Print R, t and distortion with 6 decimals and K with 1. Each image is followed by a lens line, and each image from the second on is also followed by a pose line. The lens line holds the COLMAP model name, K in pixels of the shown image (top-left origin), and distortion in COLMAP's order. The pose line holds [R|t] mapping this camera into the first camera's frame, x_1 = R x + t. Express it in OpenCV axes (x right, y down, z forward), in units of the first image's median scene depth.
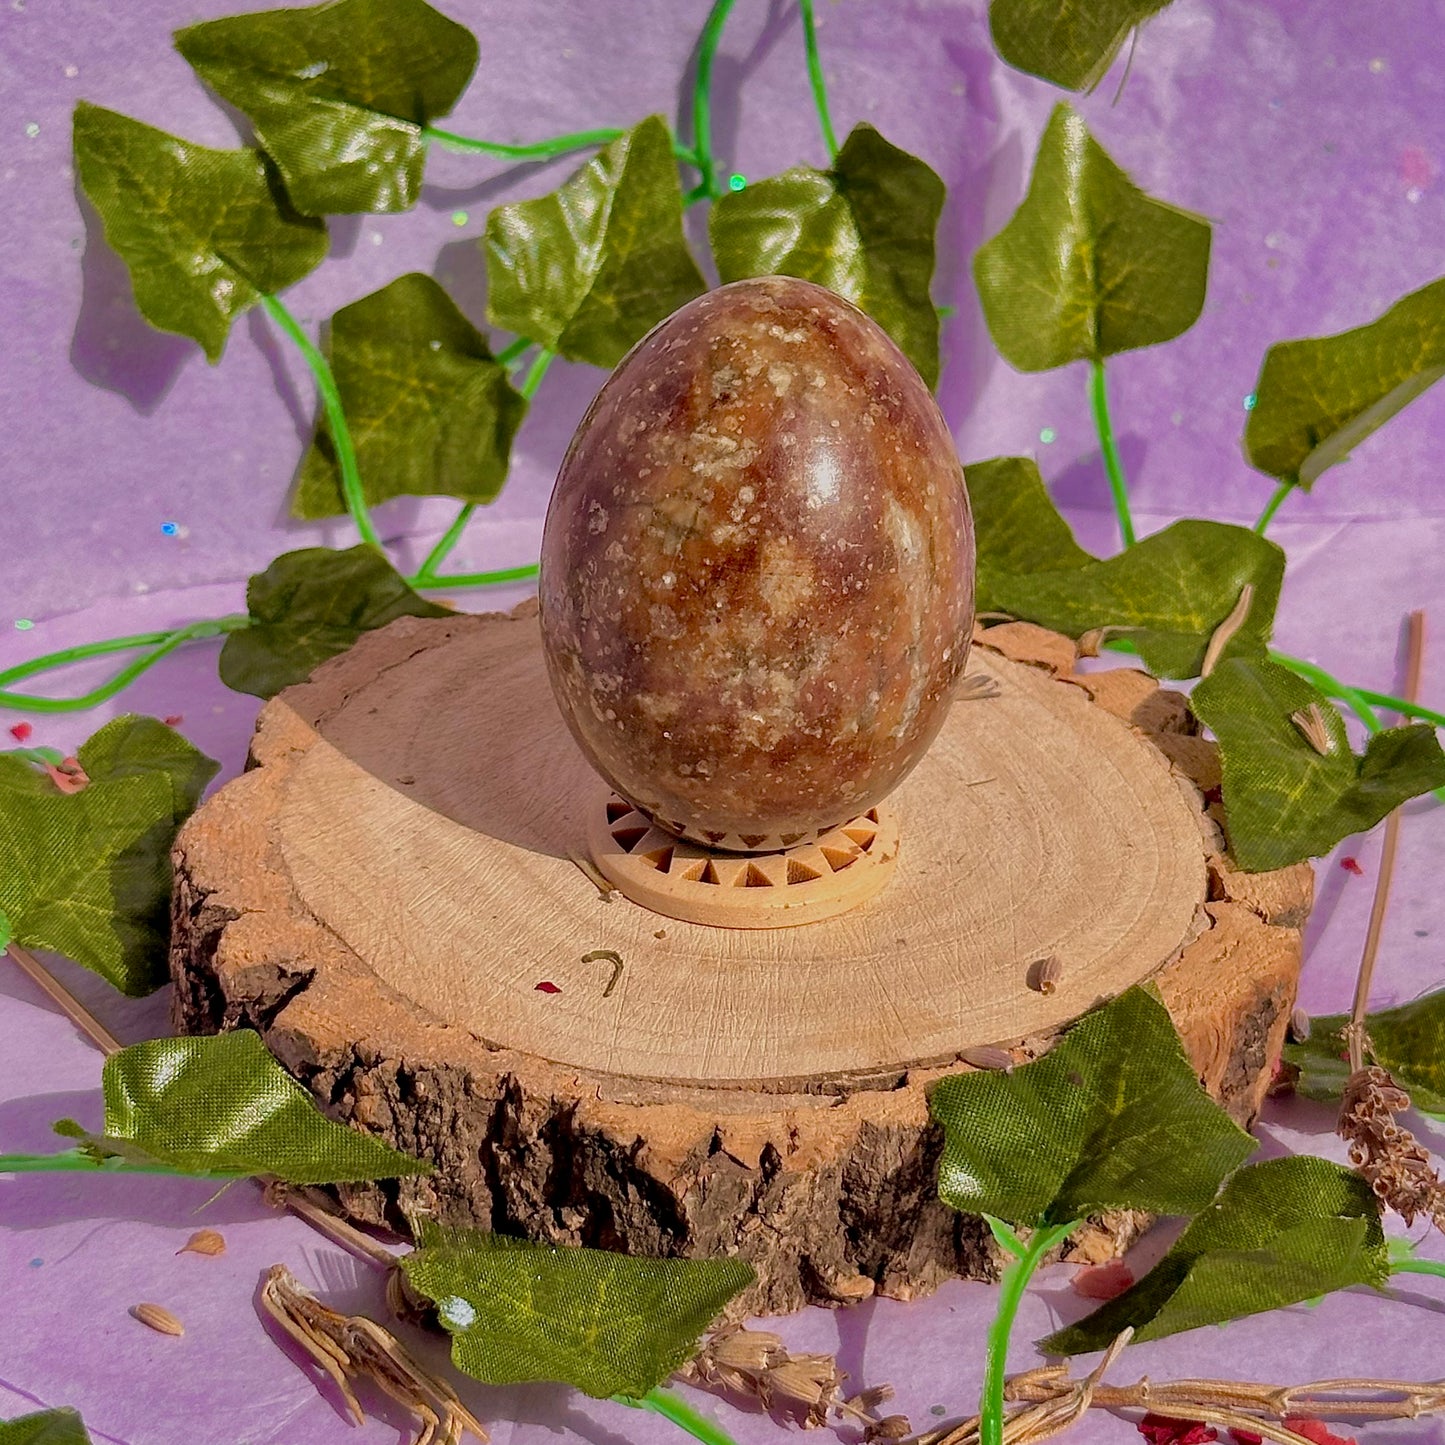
lens RADIAL K [[3942.3, 0, 712.2], [0, 3942.3, 761.4], [0, 0, 1]] dist [0.158922, 0.520669]
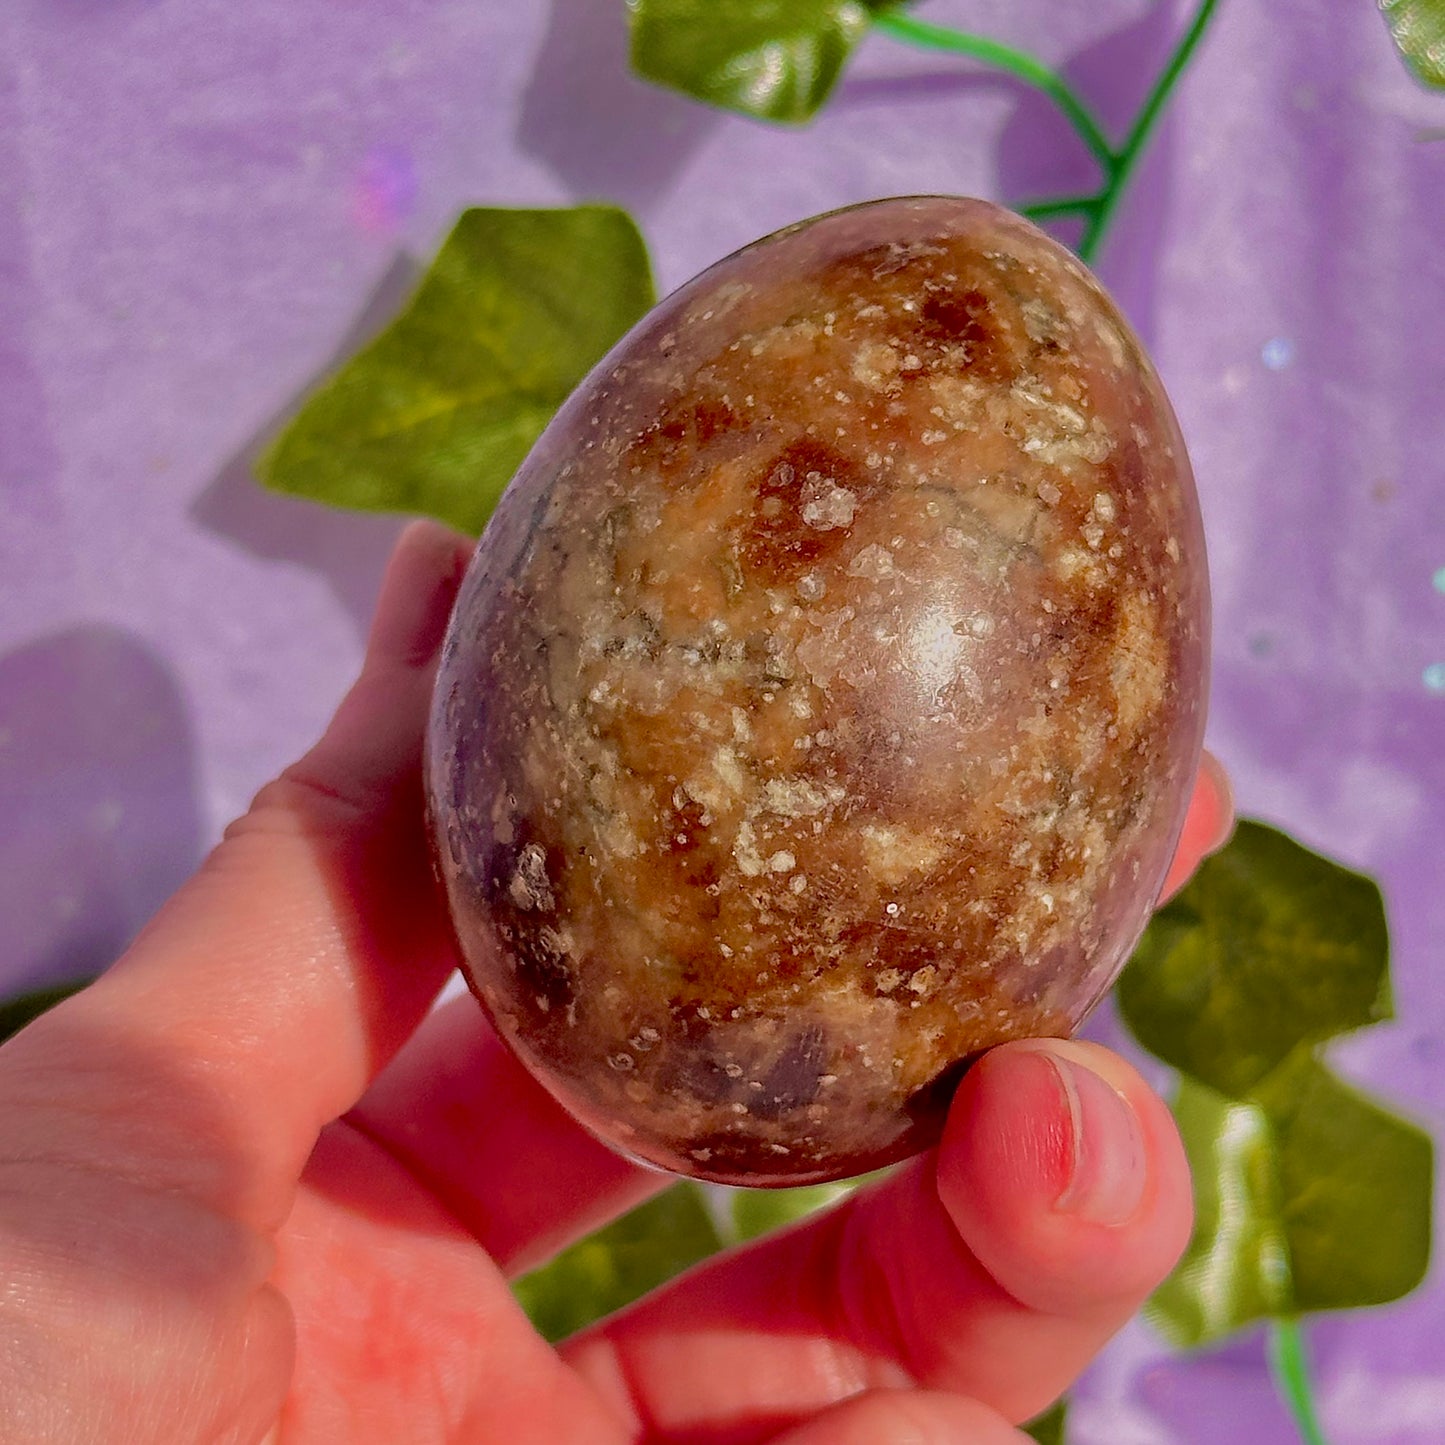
lens RADIAL K [[4553.4, 0, 723.0], [0, 4553.4, 791.9], [0, 0, 1]] dist [0.134983, 0.610946]
pose [[0.708175, 0.197955, 0.677718, -0.465792], [-0.021983, 0.965607, -0.259074, 0.143837], [-0.705695, 0.168572, 0.688170, 0.577360]]
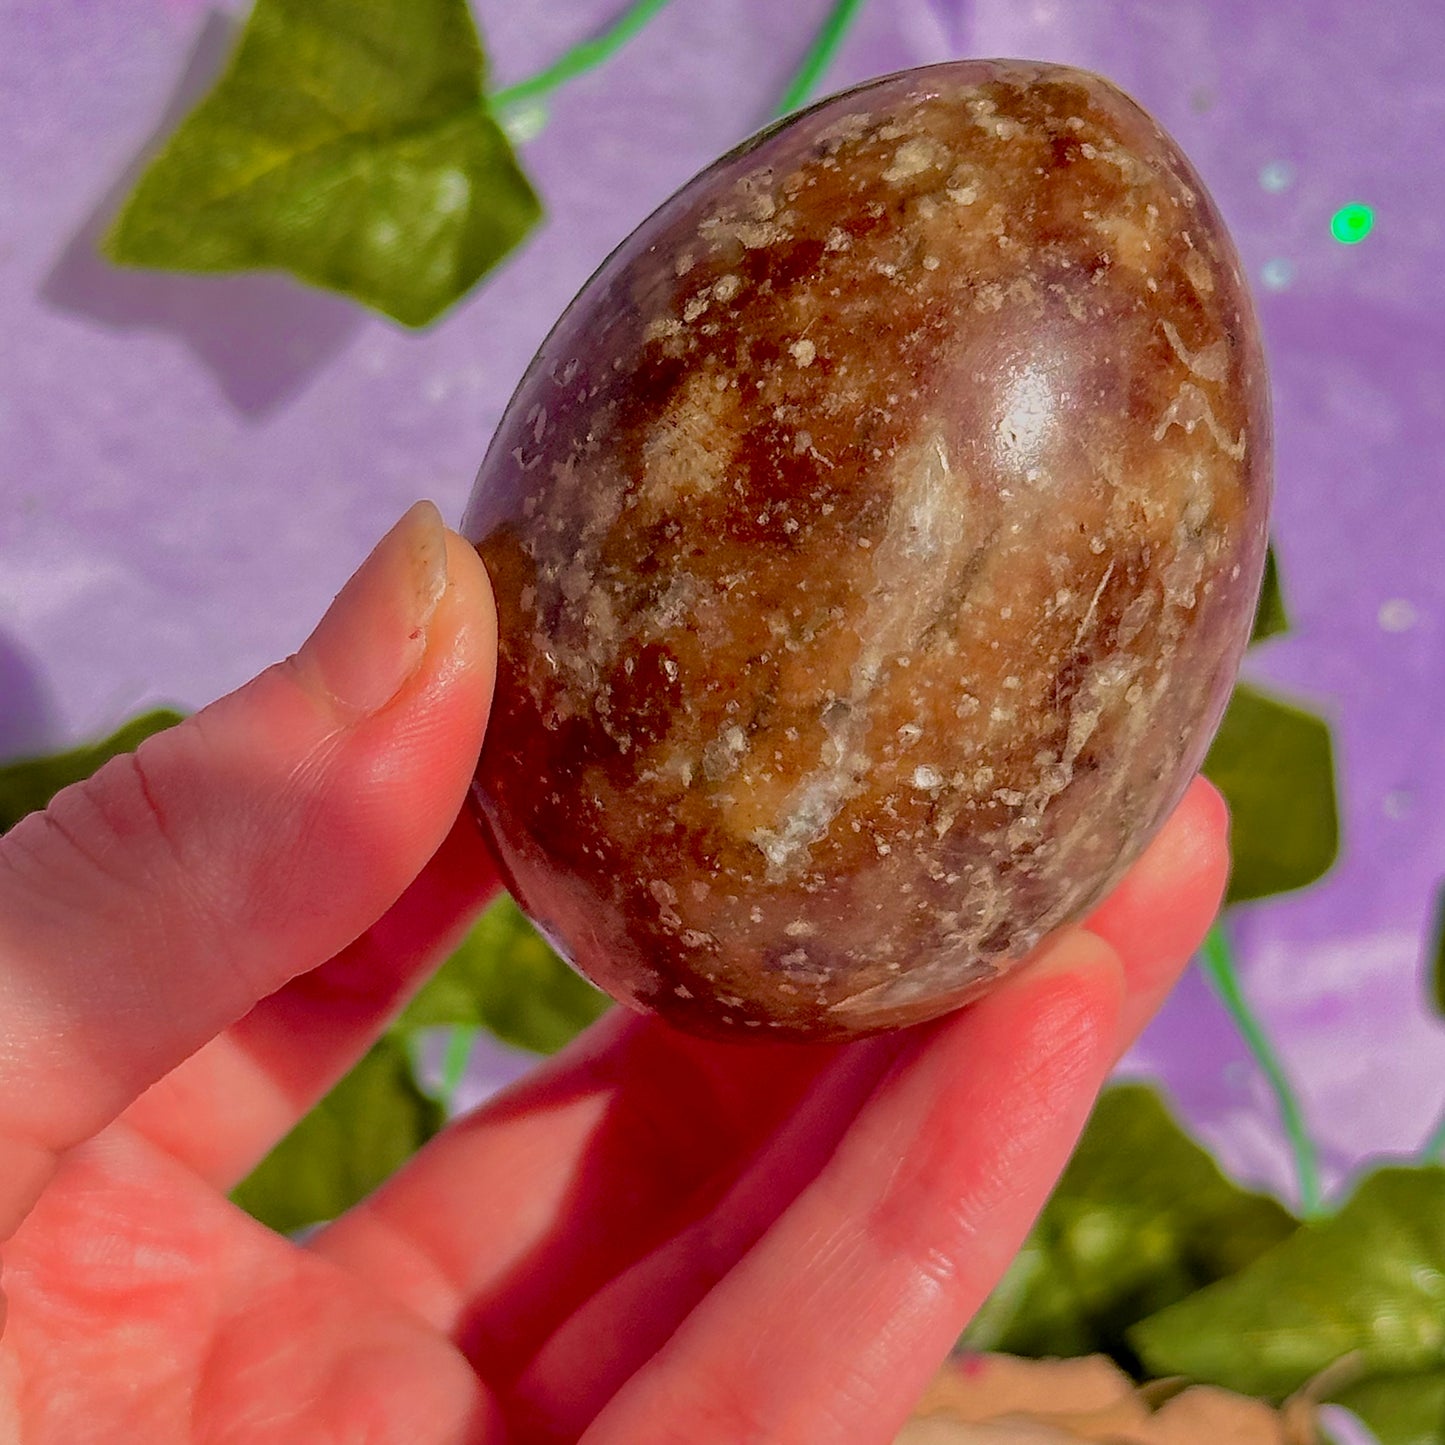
lens RADIAL K [[4553.4, 0, 723.0], [0, 4553.4, 791.9], [0, 0, 1]] dist [0.134983, 0.610946]
pose [[0.658884, 0.463321, -0.592625, 0.414670], [-0.586498, 0.809727, -0.019018, 0.002304], [0.471053, 0.360104, 0.805254, 0.499046]]
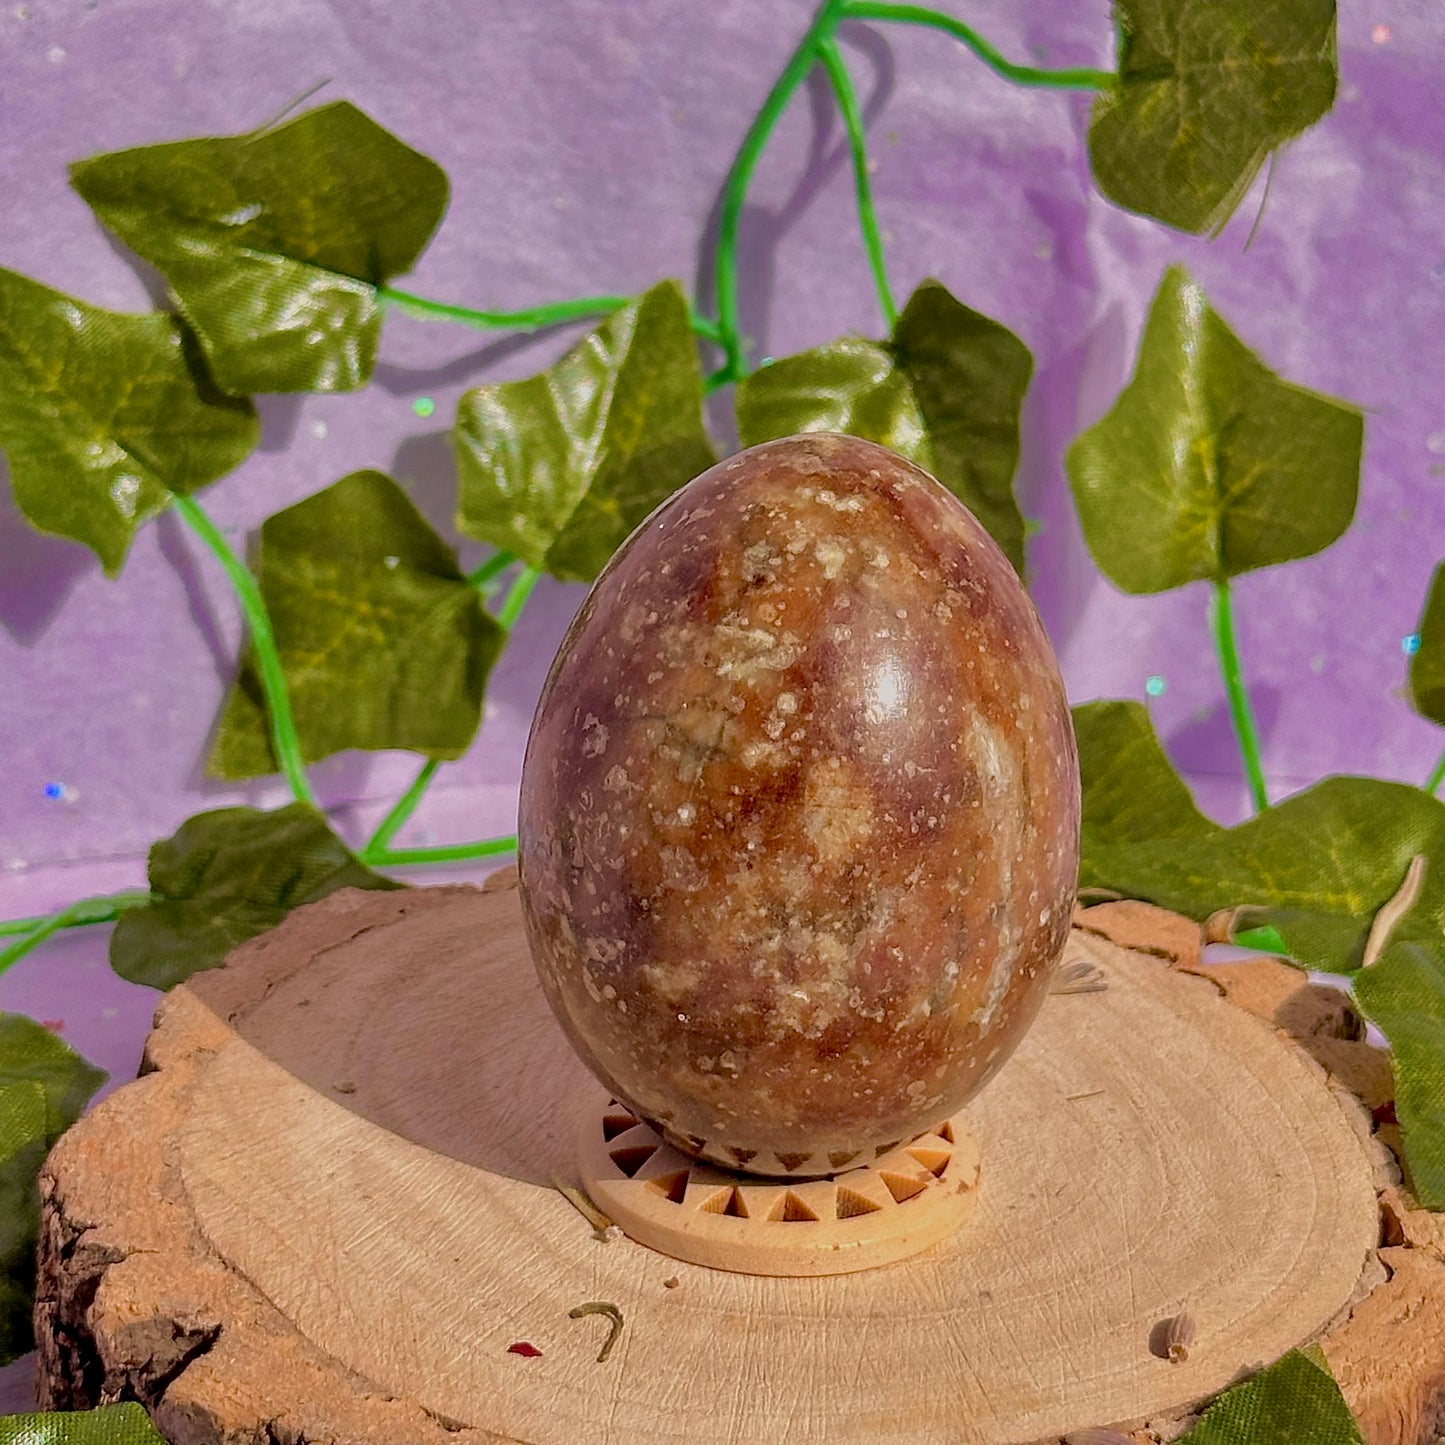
lens RADIAL K [[4553.4, 0, 723.0], [0, 4553.4, 791.9], [0, 0, 1]] dist [0.134983, 0.610946]
pose [[0.999992, 0.003959, 0.000082, -0.003787], [-0.003936, 0.996162, -0.087441, 0.027221], [-0.000428, 0.087440, 0.996170, 0.110599]]
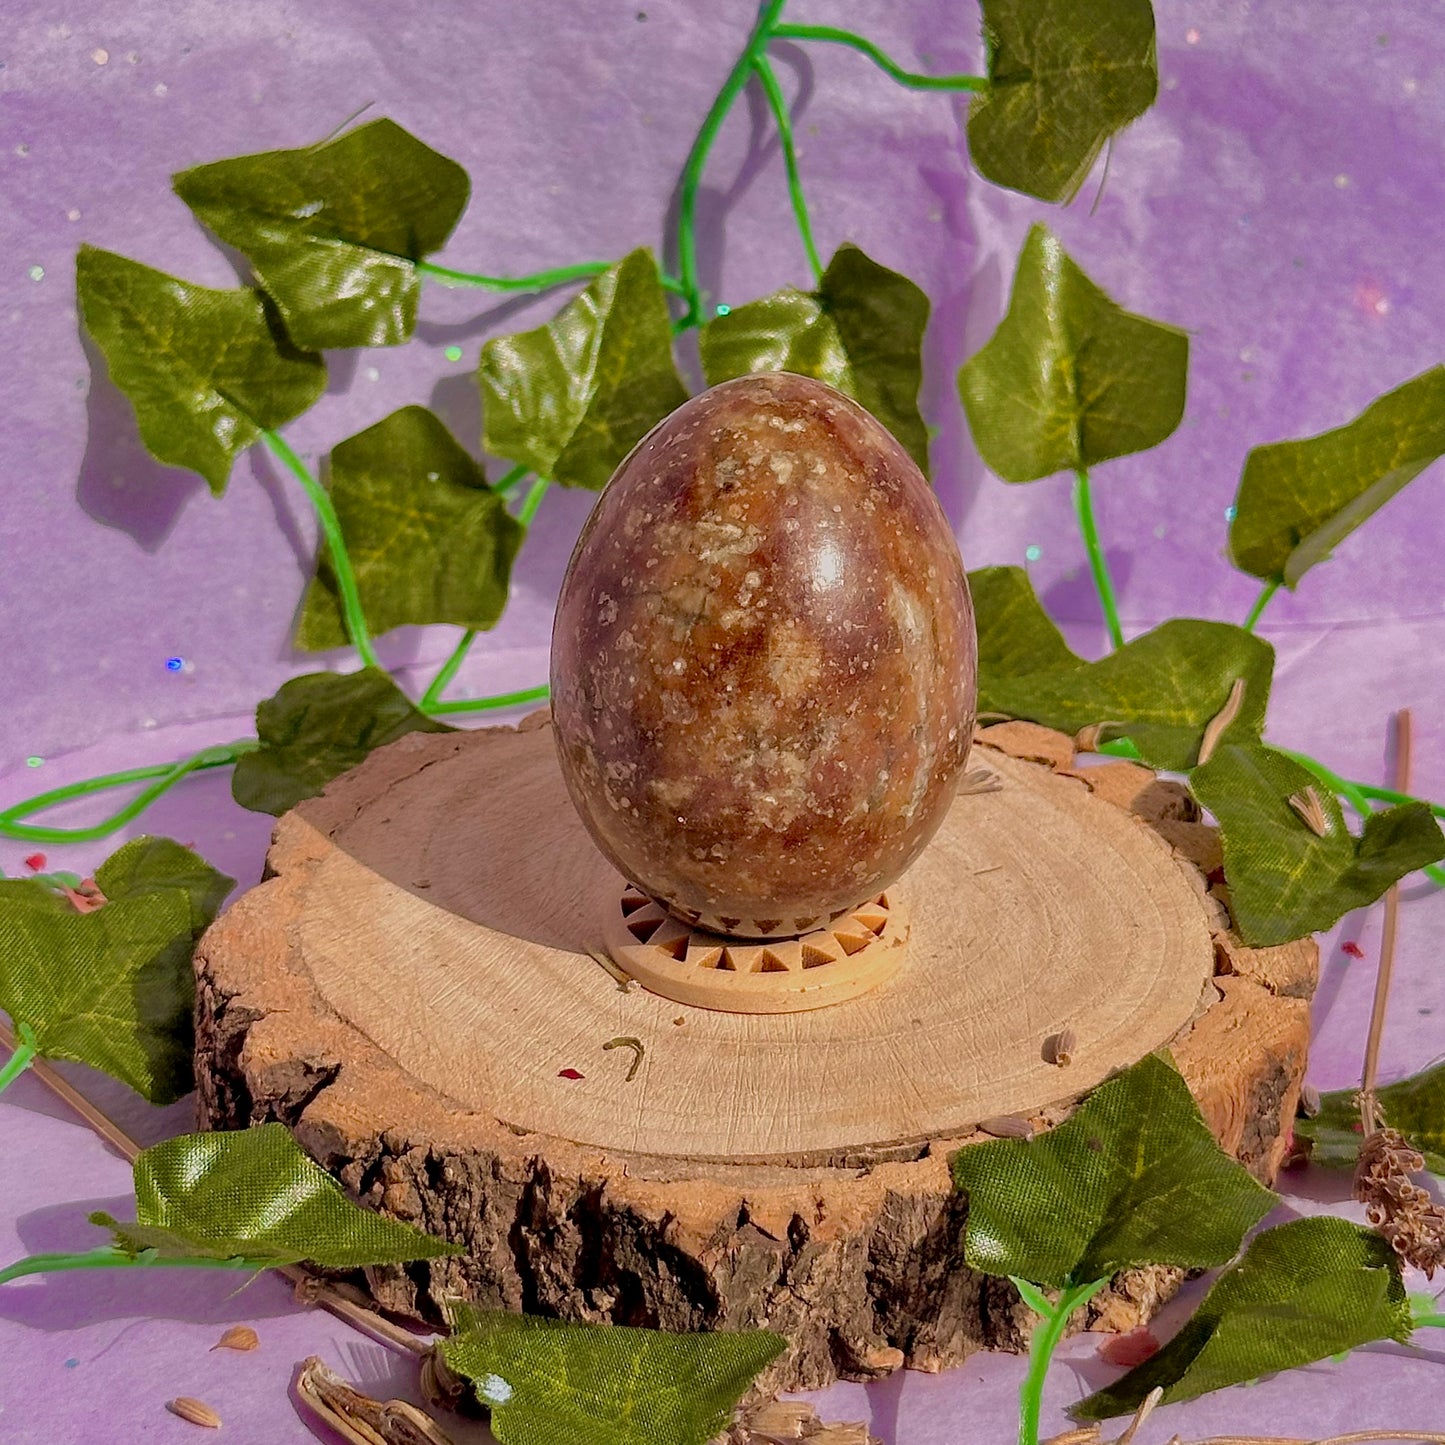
lens RADIAL K [[3942.3, 0, 712.2], [0, 3942.3, 761.4], [0, 0, 1]] dist [0.158922, 0.520669]
pose [[0.999485, -0.030532, 0.009836, -0.013100], [0.031056, 0.997808, -0.058429, 0.038147], [-0.008031, 0.058705, 0.998243, -0.017541]]
